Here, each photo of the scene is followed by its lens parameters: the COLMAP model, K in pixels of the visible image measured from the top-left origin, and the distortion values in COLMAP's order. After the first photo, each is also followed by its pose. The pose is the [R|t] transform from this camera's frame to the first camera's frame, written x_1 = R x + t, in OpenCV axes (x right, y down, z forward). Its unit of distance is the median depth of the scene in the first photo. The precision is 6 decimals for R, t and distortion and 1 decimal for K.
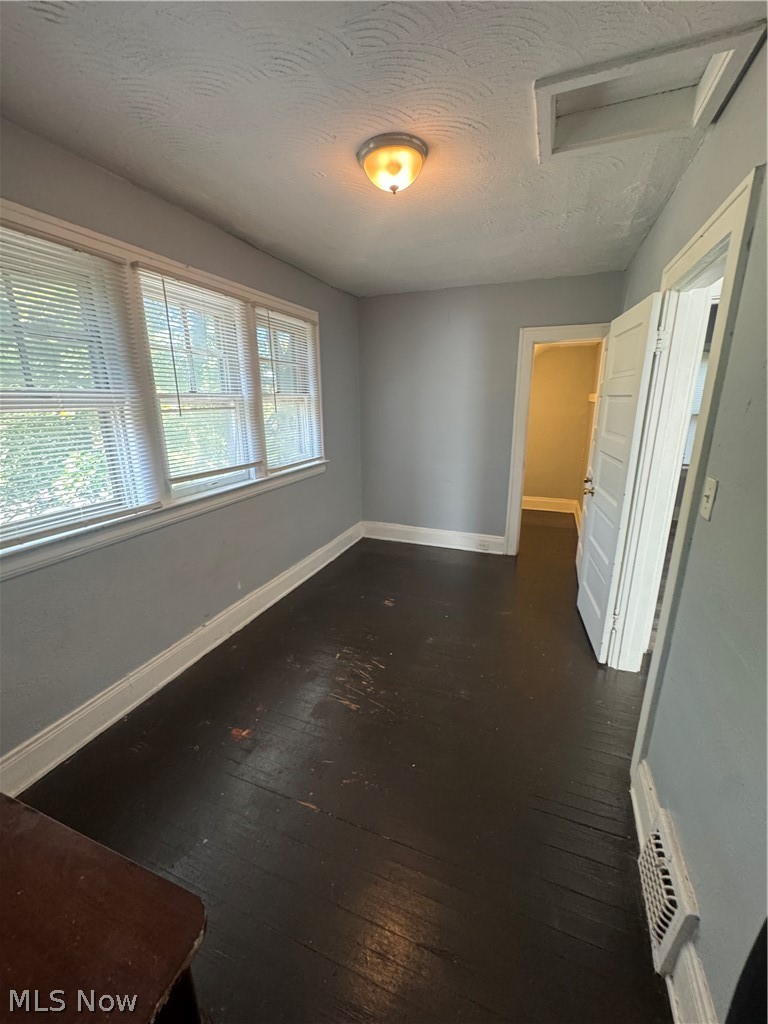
lens RADIAL K [[408.3, 0, 382.2], [0, 408.3, 512.7], [0, 0, 1]] dist [-0.005678, 0.001180]
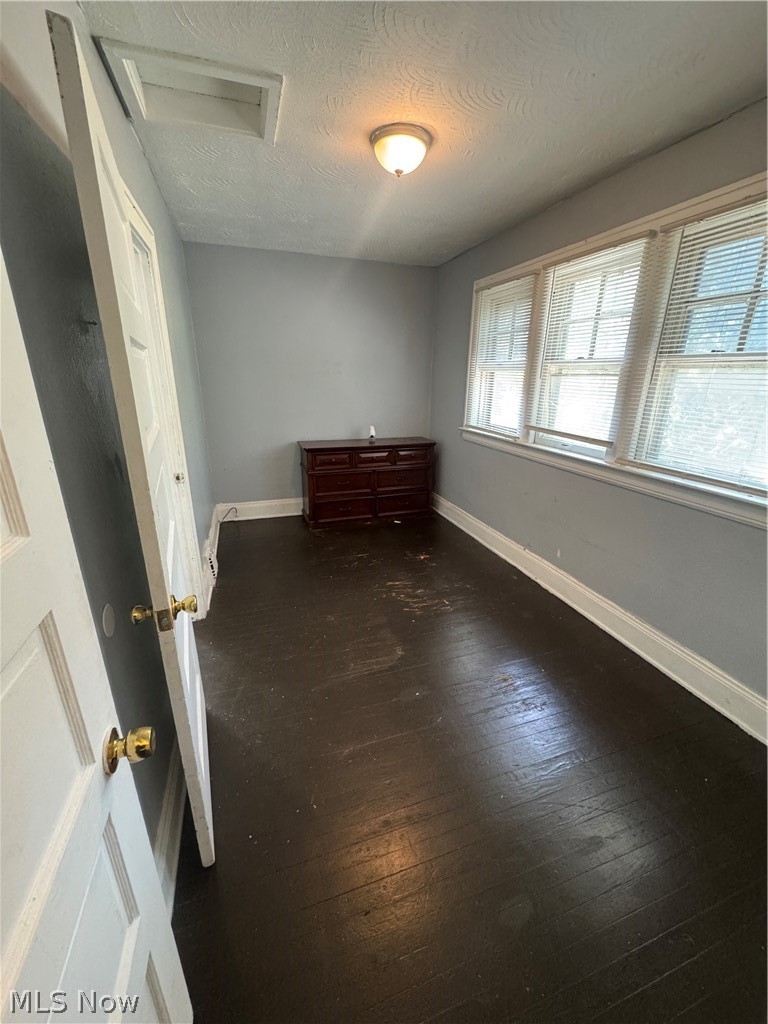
lens RADIAL K [[408.3, 0, 379.4], [0, 408.3, 510.6], [0, 0, 1]] dist [-0.005678, 0.001180]
pose [[-0.765062, 0.208772, -0.609175, 0.642268], [-0.174026, 0.843759, 0.507726, -0.381994], [0.619996, 0.494454, -0.609196, 1.420532]]
